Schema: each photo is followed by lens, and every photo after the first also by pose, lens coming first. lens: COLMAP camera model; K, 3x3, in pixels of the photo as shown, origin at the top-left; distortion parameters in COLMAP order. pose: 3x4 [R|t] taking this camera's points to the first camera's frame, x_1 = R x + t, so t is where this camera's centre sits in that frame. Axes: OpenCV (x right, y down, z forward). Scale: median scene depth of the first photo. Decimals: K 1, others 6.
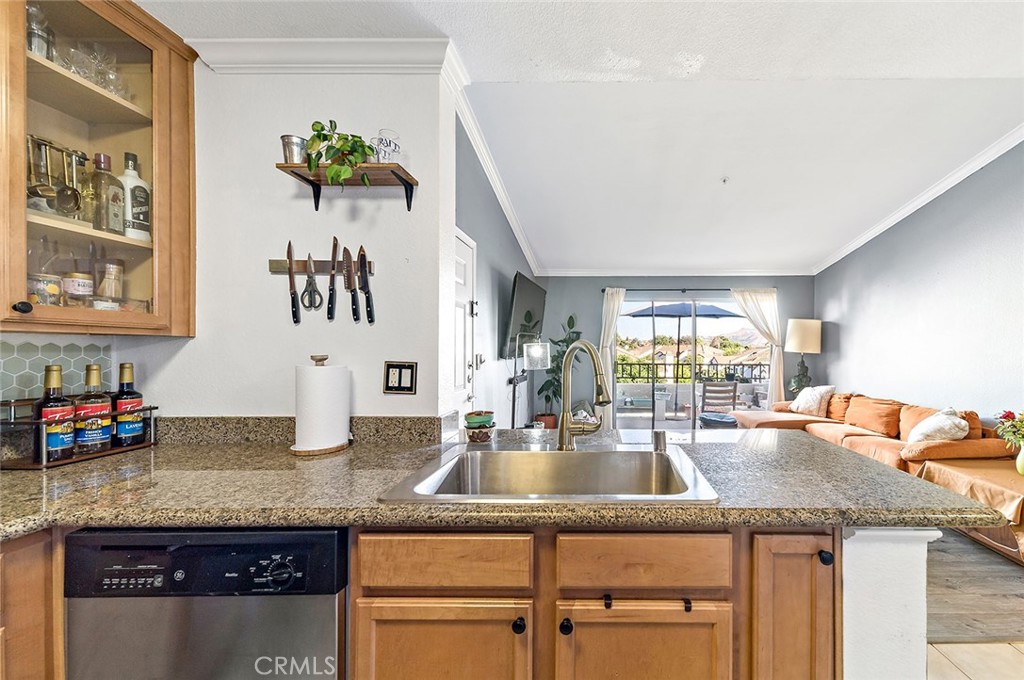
lens RADIAL K [[394.7, 0, 594.7], [0, 394.7, 350.3], [0, 0, 1]] dist [0.010466, -0.000497]
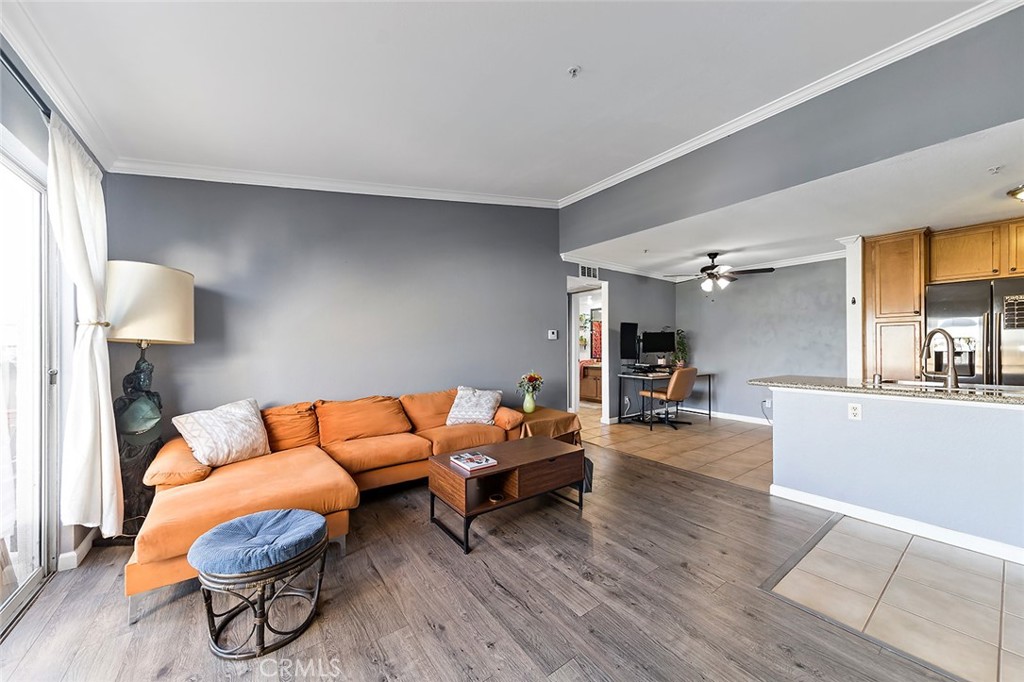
lens RADIAL K [[361.9, 0, 508.4], [0, 361.9, 345.4], [0, 0, 1]] dist [0.012907, -0.002958]
pose [[-0.593472, 0.006292, 0.804830, -0.100965], [0.004900, 0.999979, -0.004204, 0.026479], [-0.804840, 0.001449, -0.593490, 1.780002]]
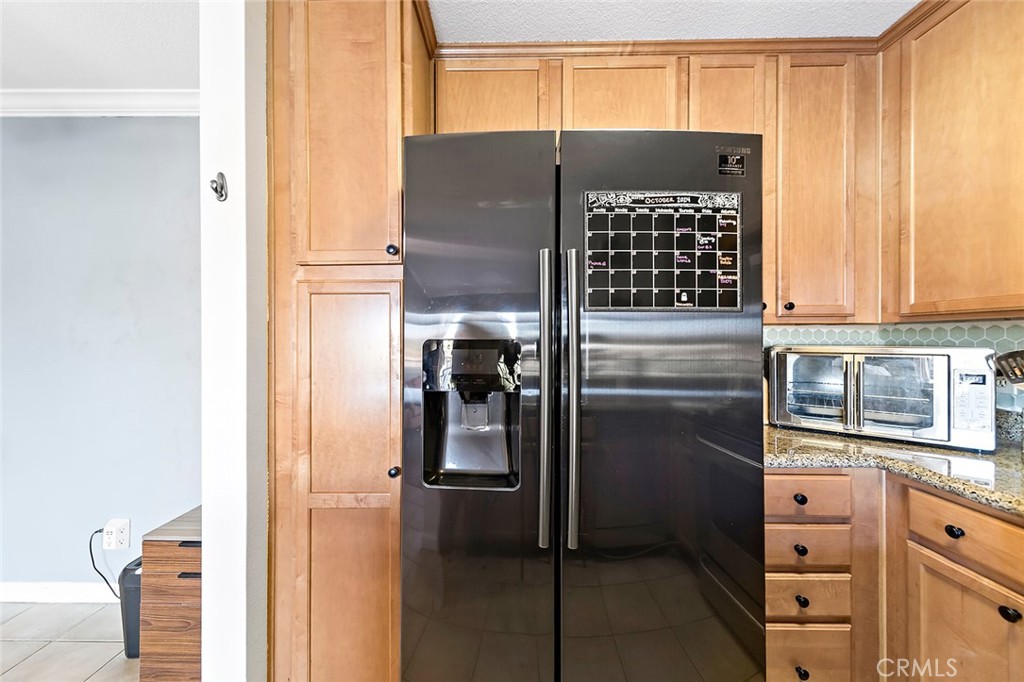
lens RADIAL K [[361.9, 0, 504.6], [0, 361.9, 339.1], [0, 0, 1]] dist [0.012907, -0.002958]
pose [[-0.999974, 0.005050, 0.005185, -0.031719], [0.005078, 0.999973, 0.005400, 0.000719], [-0.005158, 0.005427, -0.999972, 0.192823]]
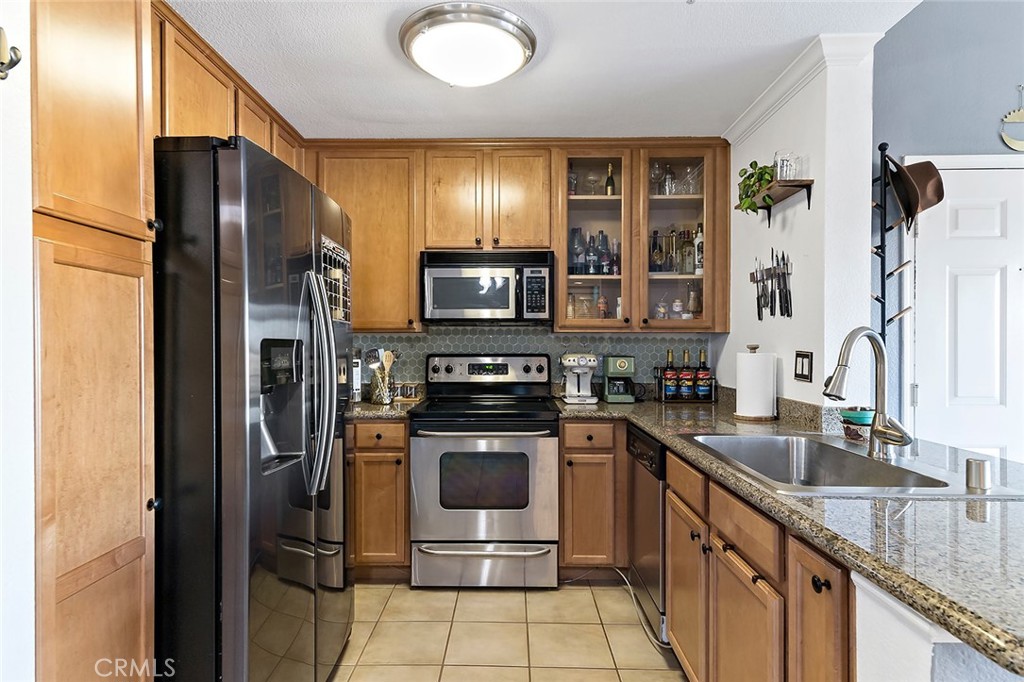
lens RADIAL K [[546.4, 0, 505.2], [0, 546.4, 343.7], [0, 0, 1]] dist [0.027317, -0.007453]
pose [[-0.015193, -0.001353, -0.999884, 0.546661], [-0.004150, 0.999991, -0.001290, 0.007095], [0.999876, 0.004130, -0.015198, 0.112525]]
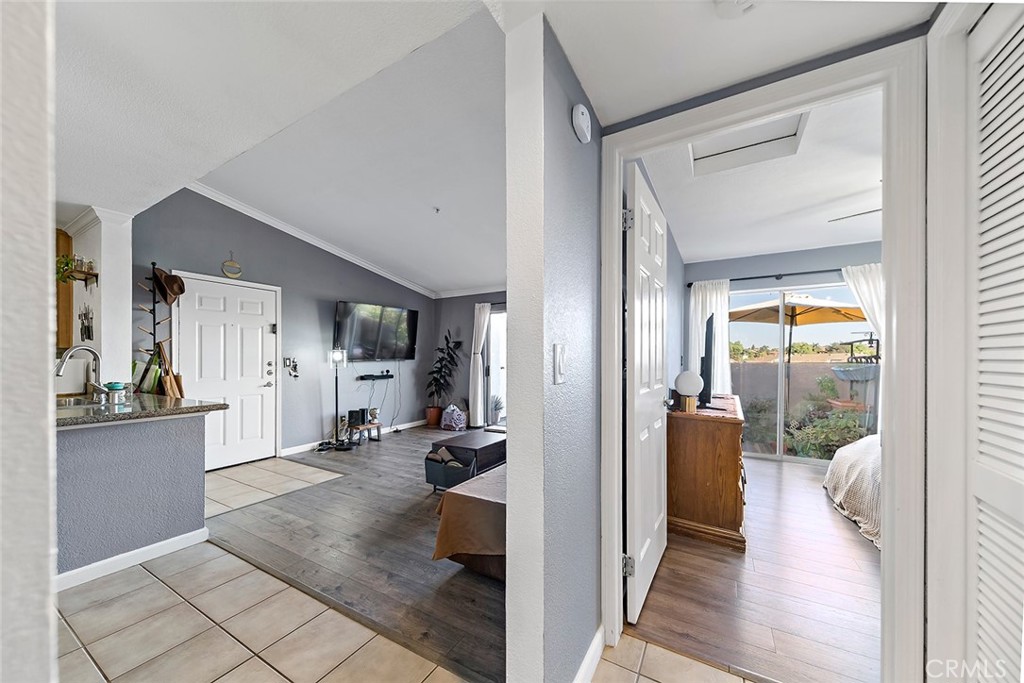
lens RADIAL K [[358.0, 0, 508.4], [0, 358.0, 358.5], [0, 0, 1]] dist [0.007927, -0.001690]
pose [[0.864863, -0.006099, -0.501972, 1.297084], [0.003162, 0.999973, -0.006700, 0.028740], [0.501999, 0.004208, 0.864858, 0.230423]]
